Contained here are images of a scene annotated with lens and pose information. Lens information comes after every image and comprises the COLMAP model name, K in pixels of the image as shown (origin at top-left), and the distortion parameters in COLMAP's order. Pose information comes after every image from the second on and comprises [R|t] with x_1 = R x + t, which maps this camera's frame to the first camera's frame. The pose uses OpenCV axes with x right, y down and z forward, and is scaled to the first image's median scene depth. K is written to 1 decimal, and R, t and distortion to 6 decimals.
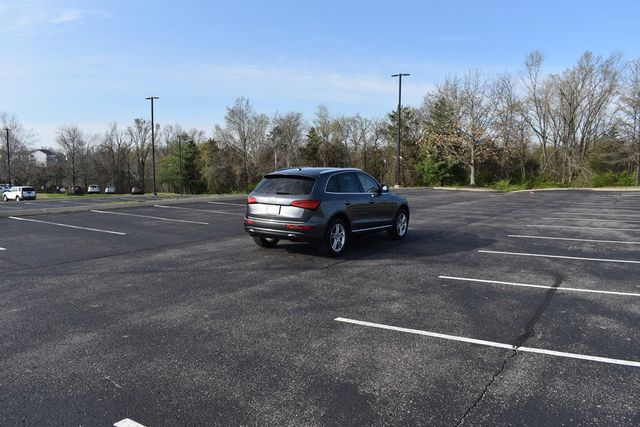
lens RADIAL K [[507.1, 0, 319.7], [0, 507.1, 212.5], [0, 0, 1]] dist [-0.095462, 0.016941]
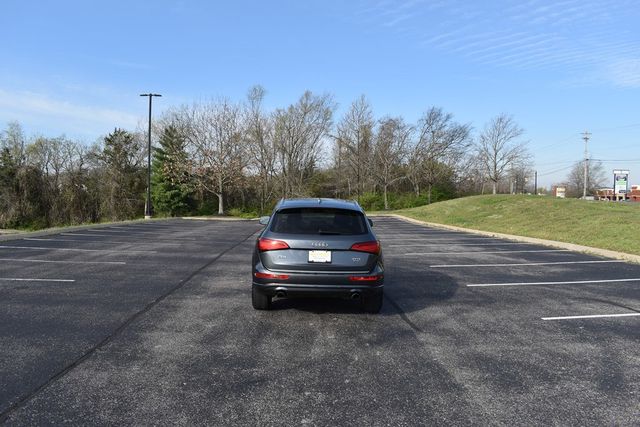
lens RADIAL K [[507.1, 0, 318.7], [0, 507.1, 212.6], [0, 0, 1]] dist [-0.095462, 0.016941]
pose [[0.811870, -0.012930, 0.583695, -0.123389], [0.045593, 0.998106, -0.041306, -0.009433], [-0.582055, 0.060148, 0.810922, 0.100405]]
